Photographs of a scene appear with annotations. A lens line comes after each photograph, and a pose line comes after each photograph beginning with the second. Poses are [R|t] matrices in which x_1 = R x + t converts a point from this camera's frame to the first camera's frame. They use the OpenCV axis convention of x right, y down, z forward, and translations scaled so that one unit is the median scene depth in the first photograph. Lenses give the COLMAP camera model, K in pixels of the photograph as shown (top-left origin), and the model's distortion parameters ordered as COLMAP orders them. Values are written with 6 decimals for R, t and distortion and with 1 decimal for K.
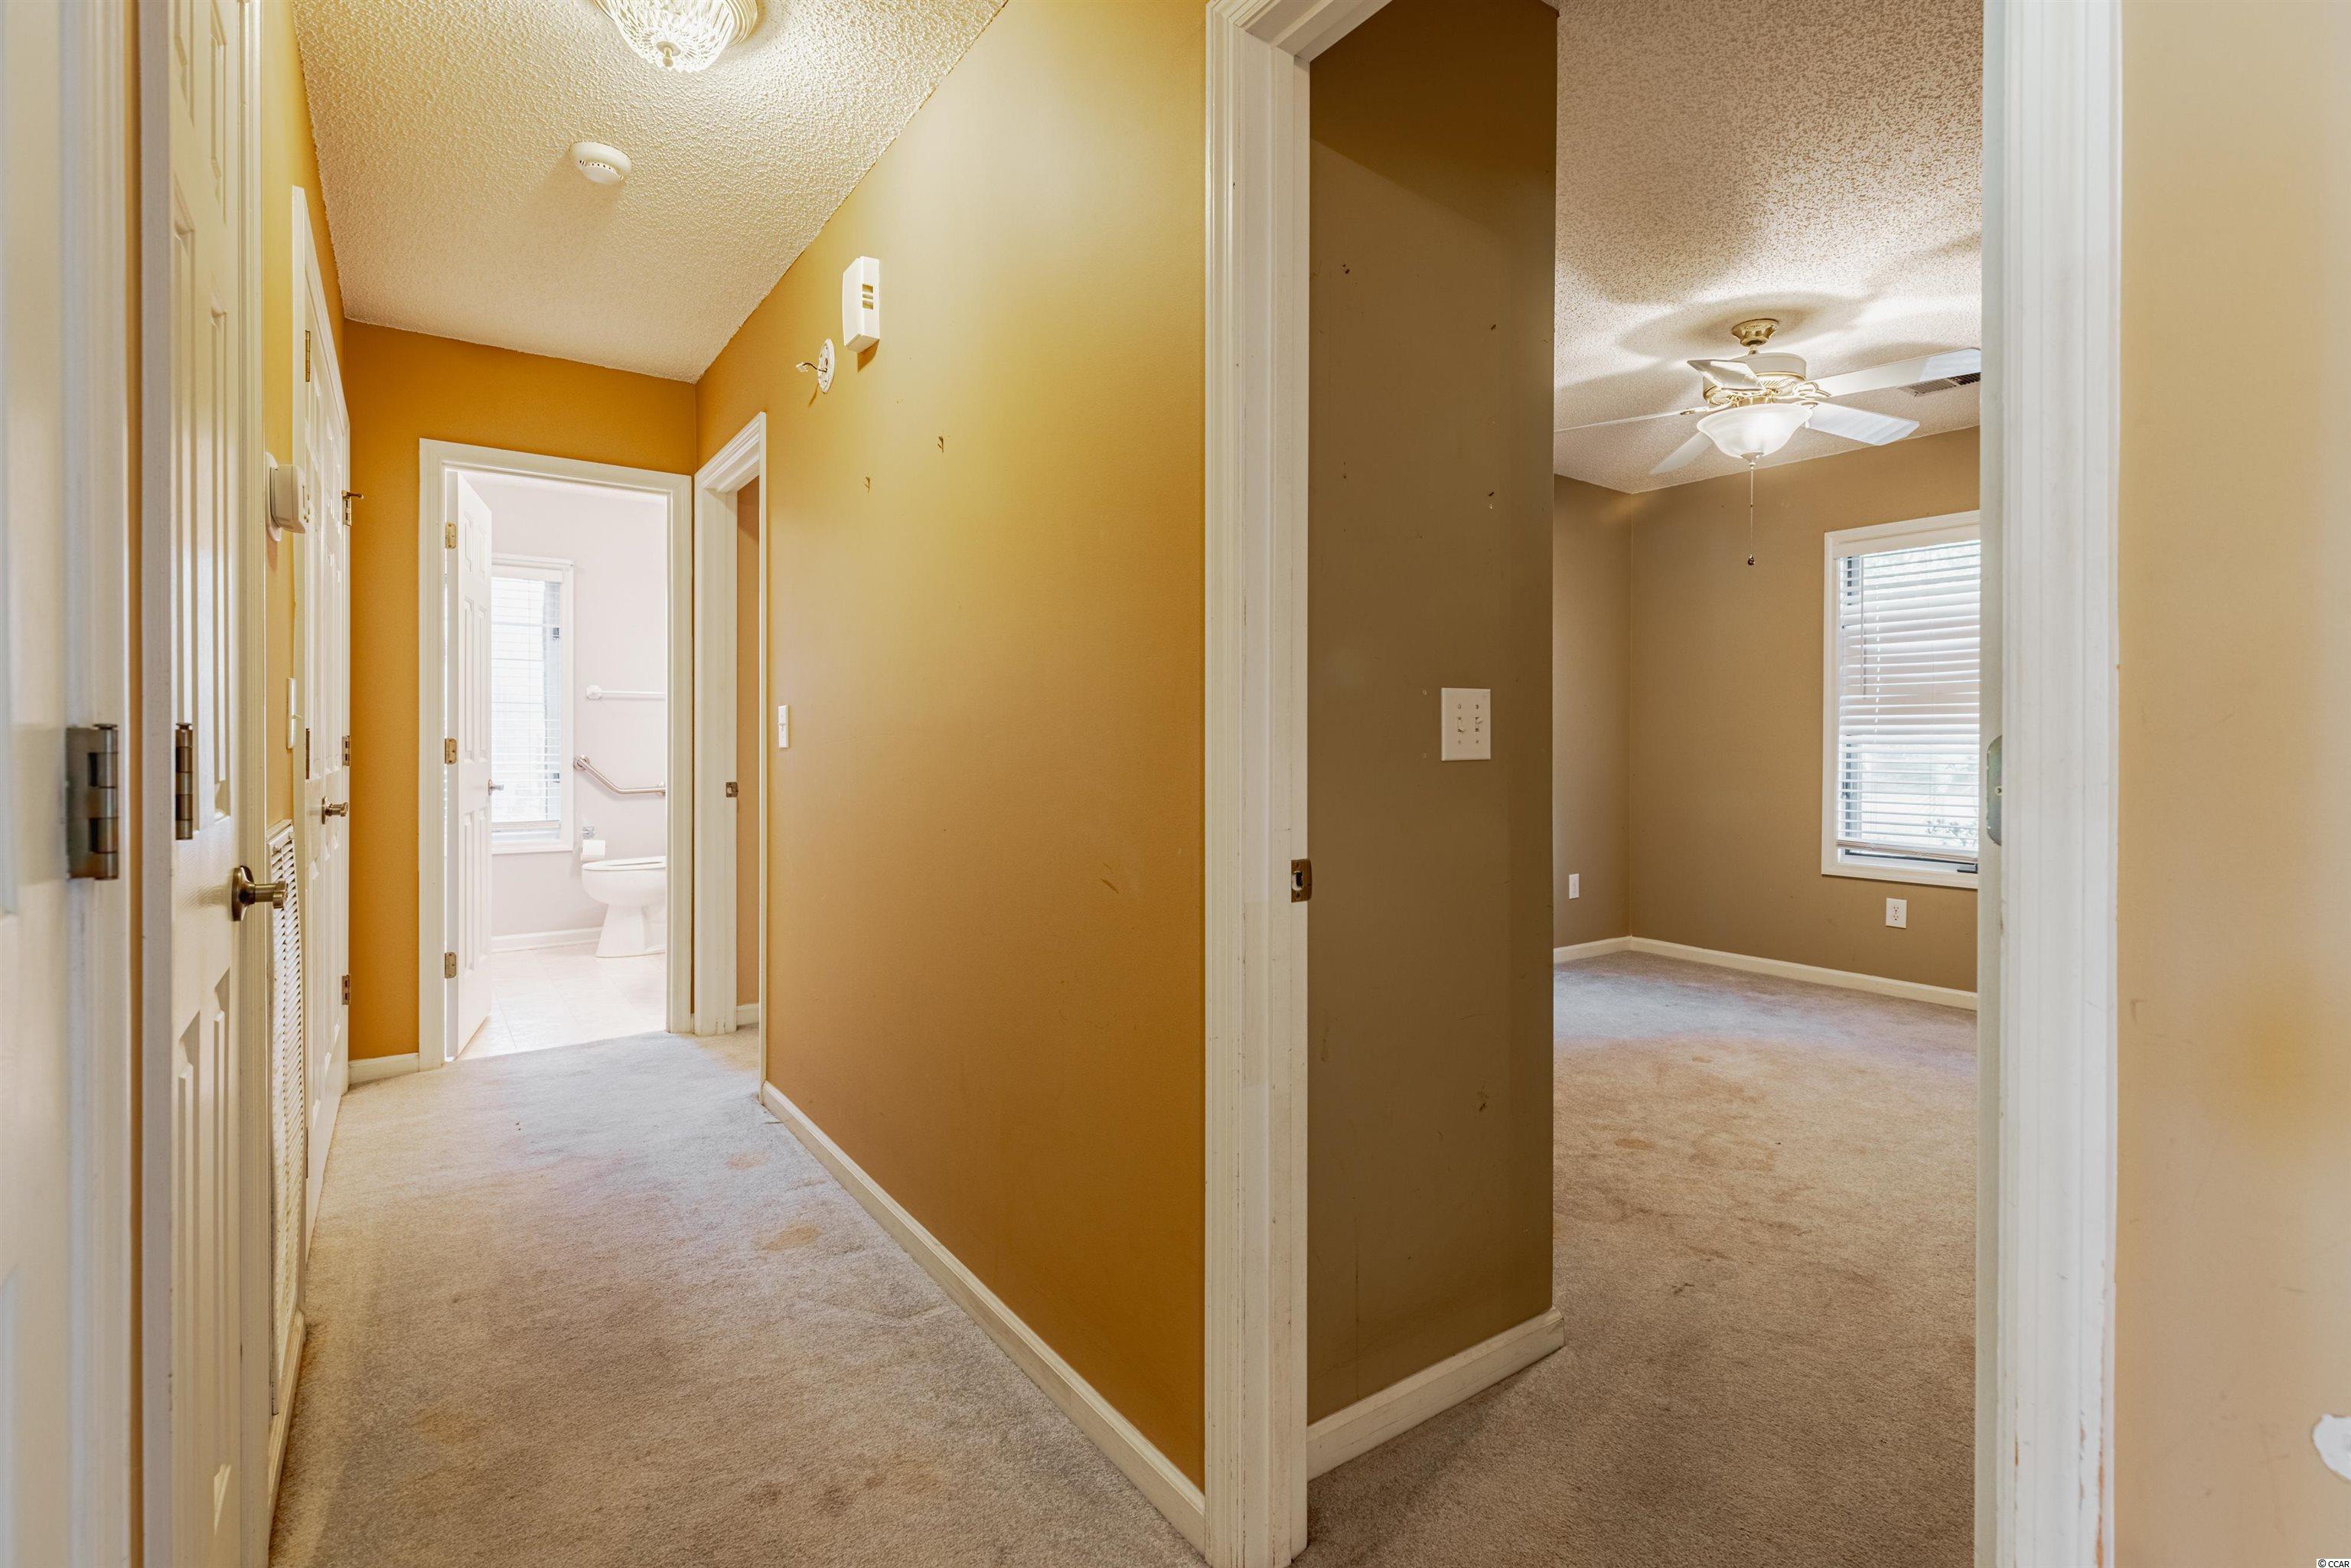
lens RADIAL K [[1074.7, 0, 1173.1], [0, 1074.7, 754.2], [0, 0, 1]] dist [0.006992, -0.001050]
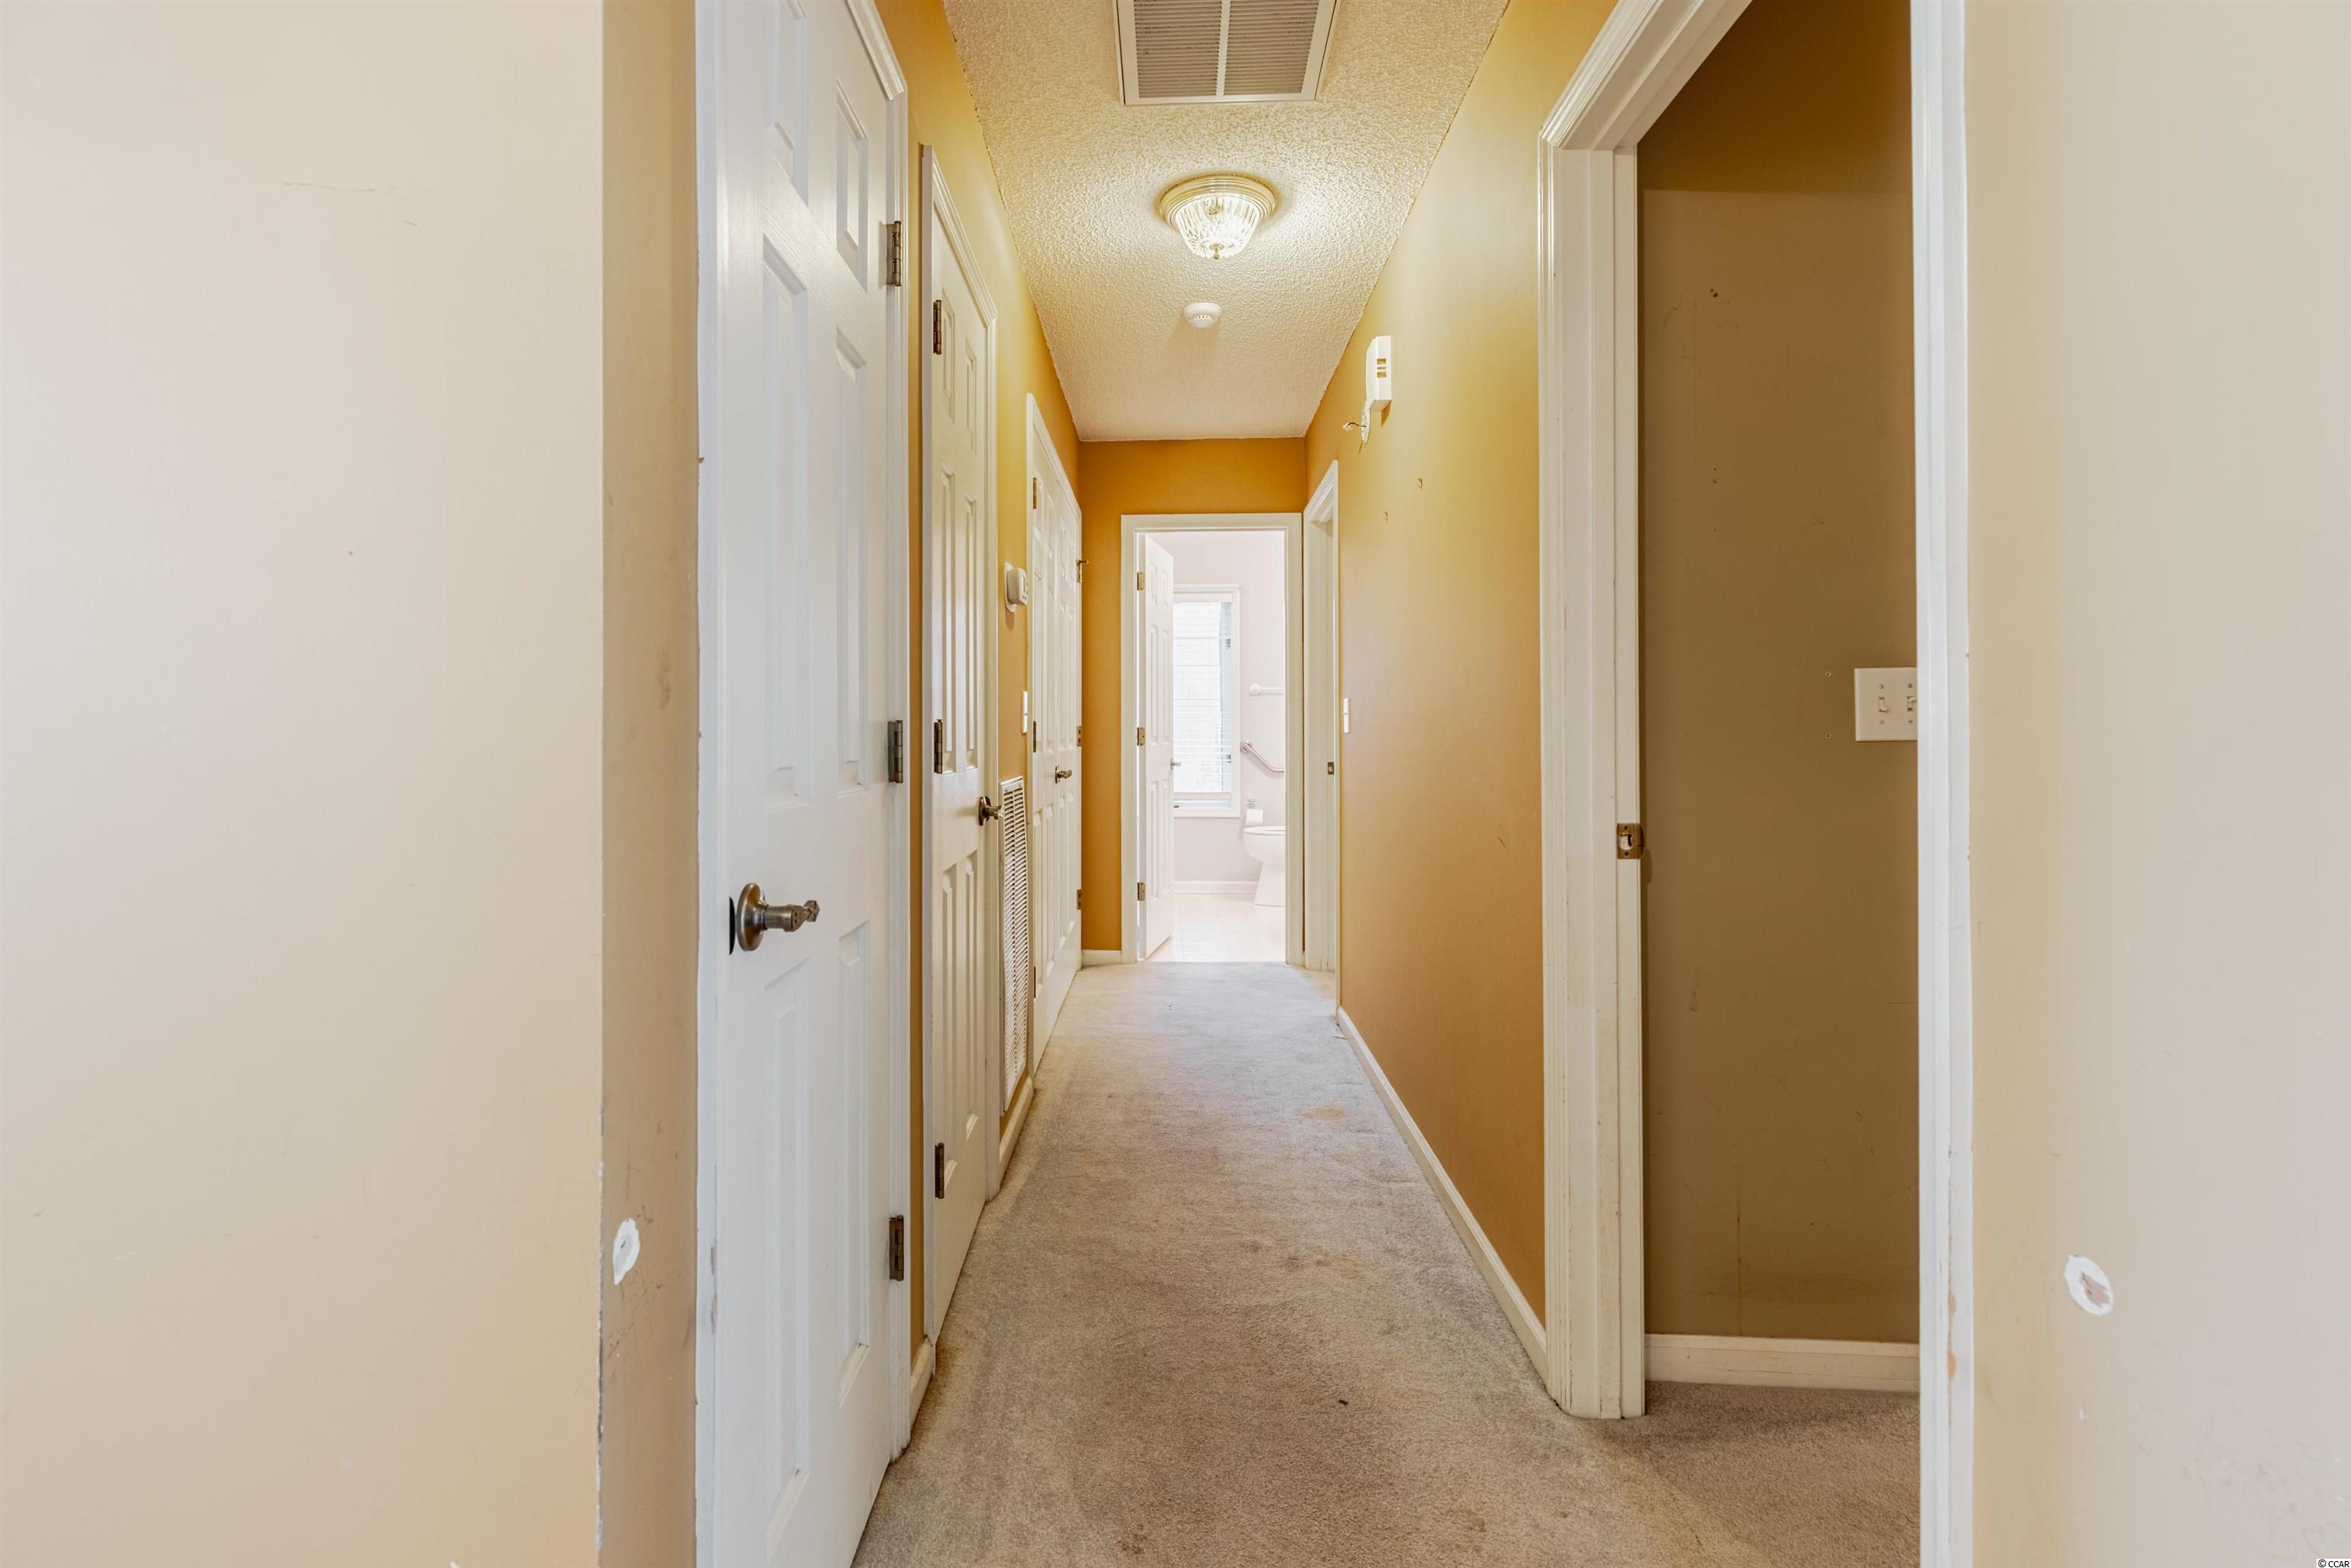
lens RADIAL K [[1074.7, 0, 1104.7], [0, 1074.7, 735.9], [0, 0, 1]] dist [0.006992, -0.001050]
pose [[0.780350, -0.002656, -0.625337, 0.181200], [-0.000770, 0.999986, -0.005209, 0.004142], [0.625342, 0.004546, 0.780337, -0.123288]]
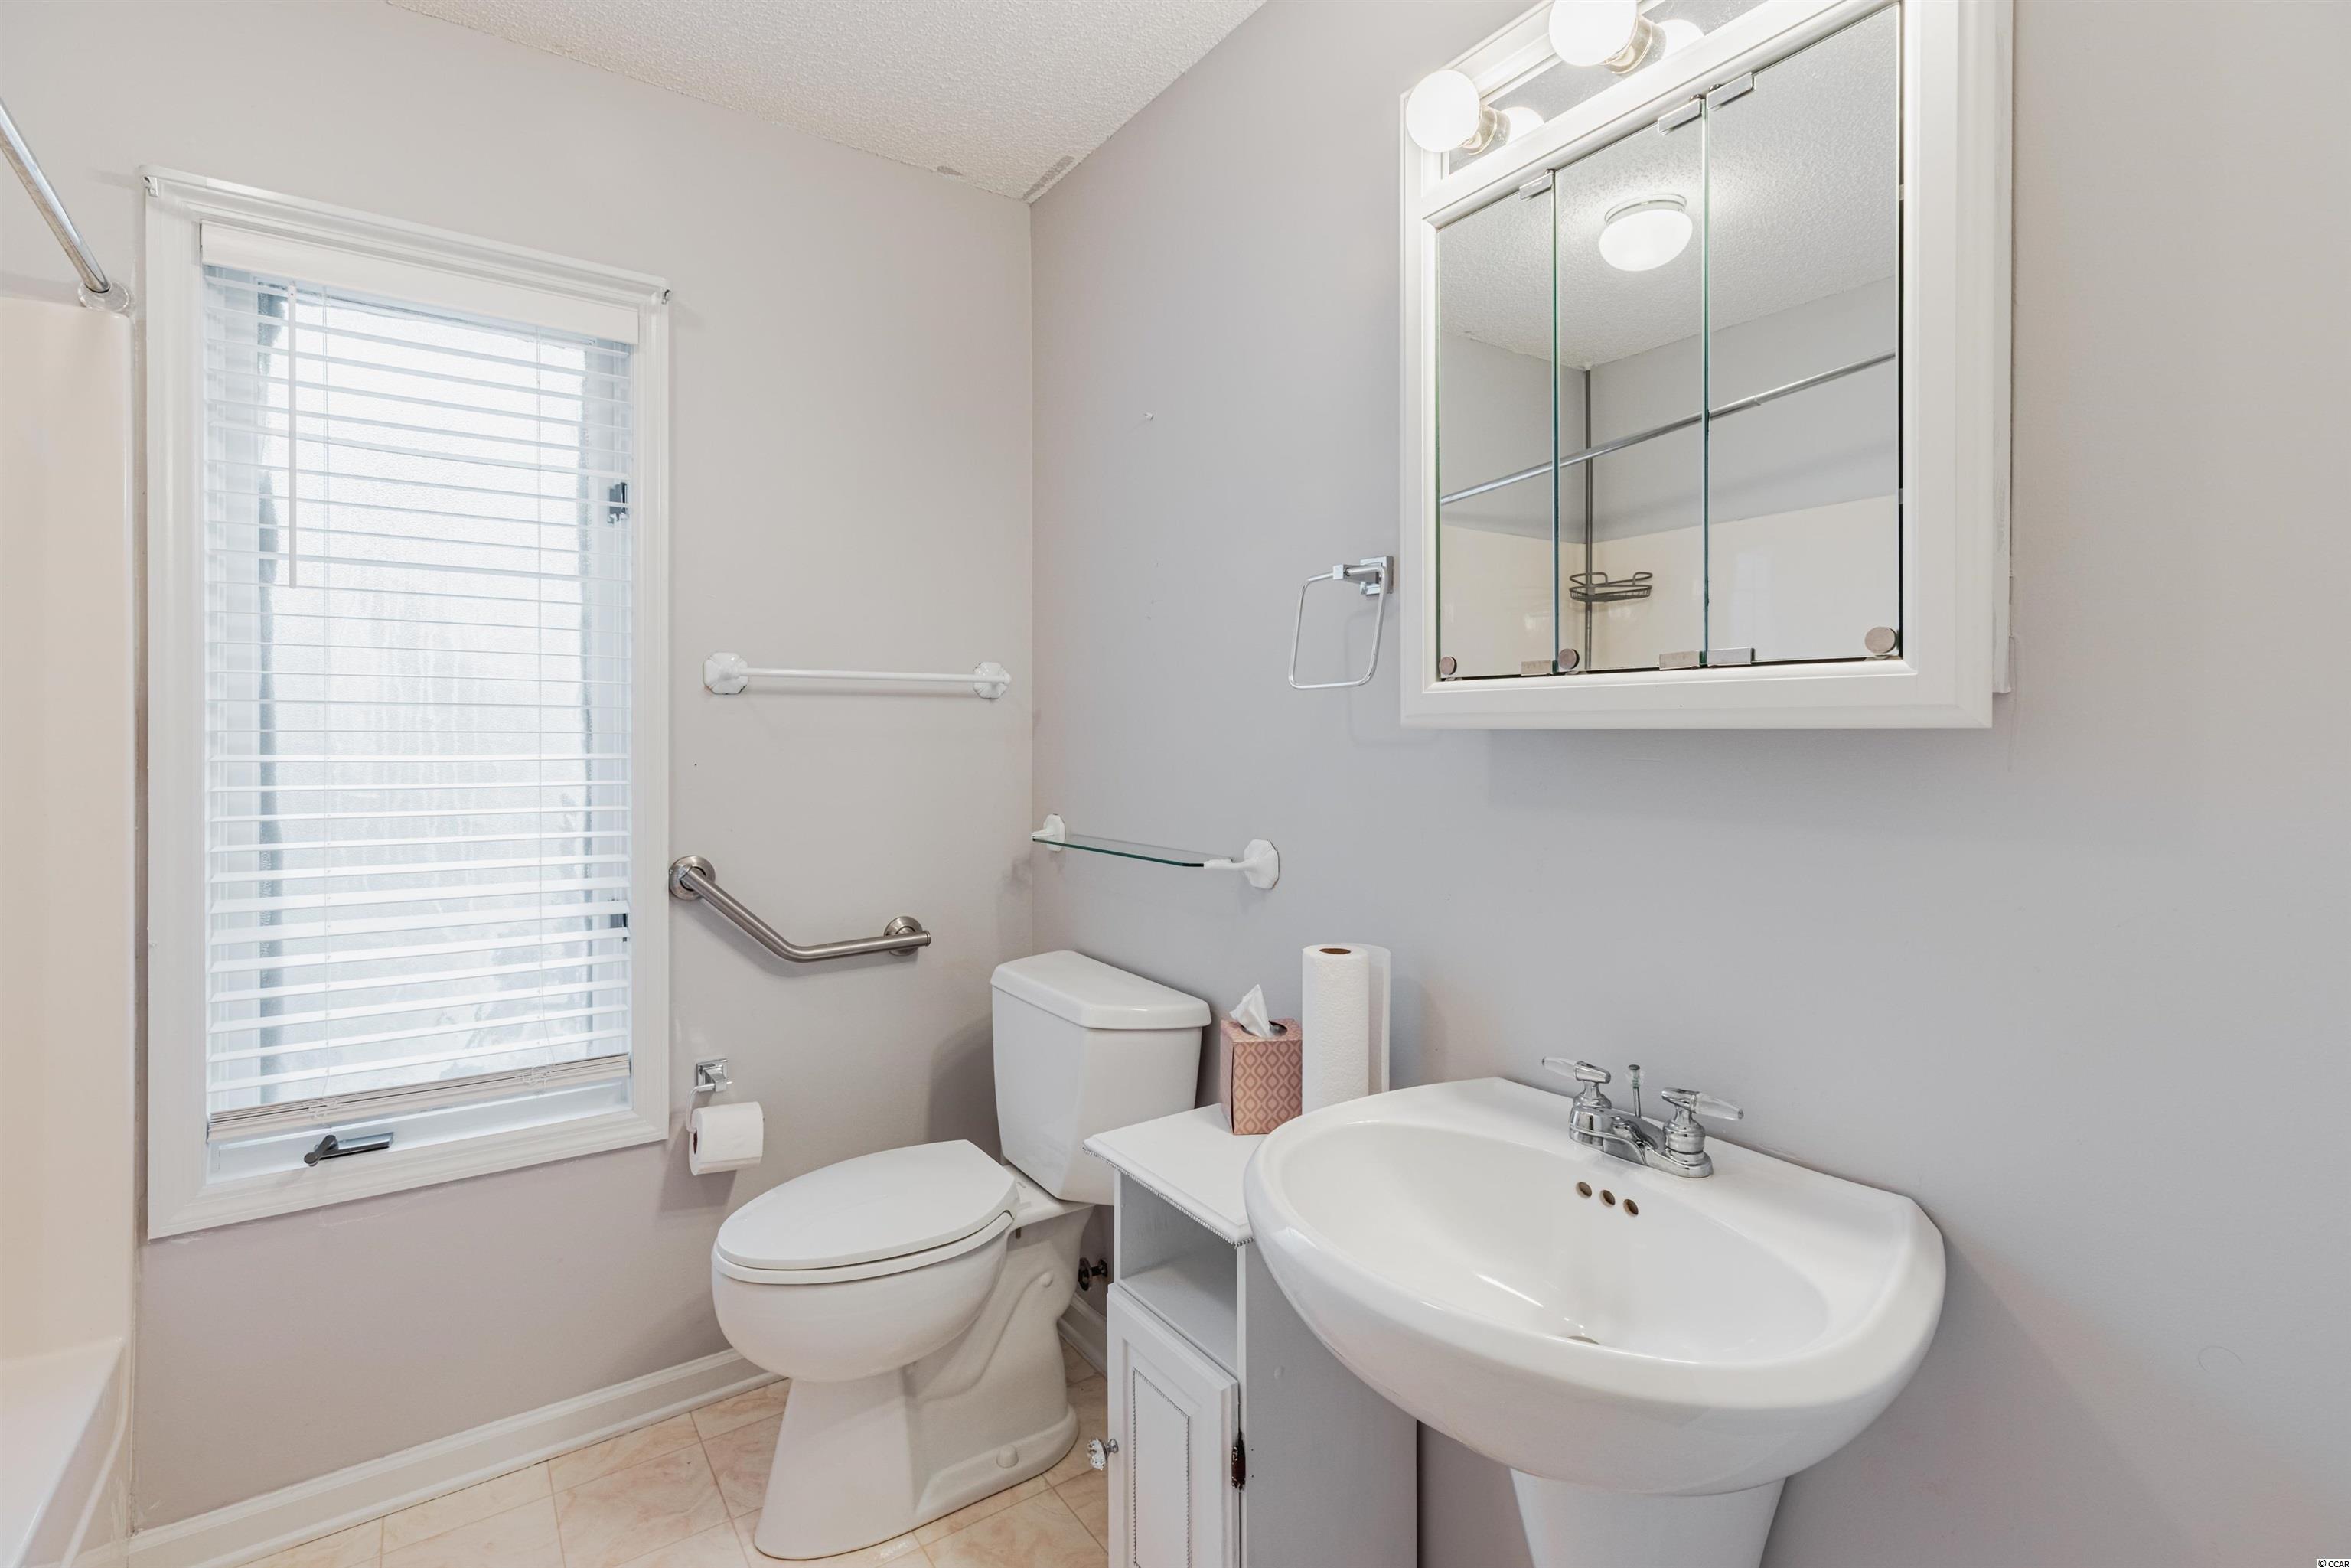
lens RADIAL K [[1074.7, 0, 1196.2], [0, 1074.7, 763.0], [0, 0, 1]] dist [0.006992, -0.001050]
pose [[0.999922, -0.004178, -0.011772, -0.723569], [0.004101, 0.999970, -0.006630, -0.048239], [0.011799, 0.006581, 0.999909, 1.240268]]
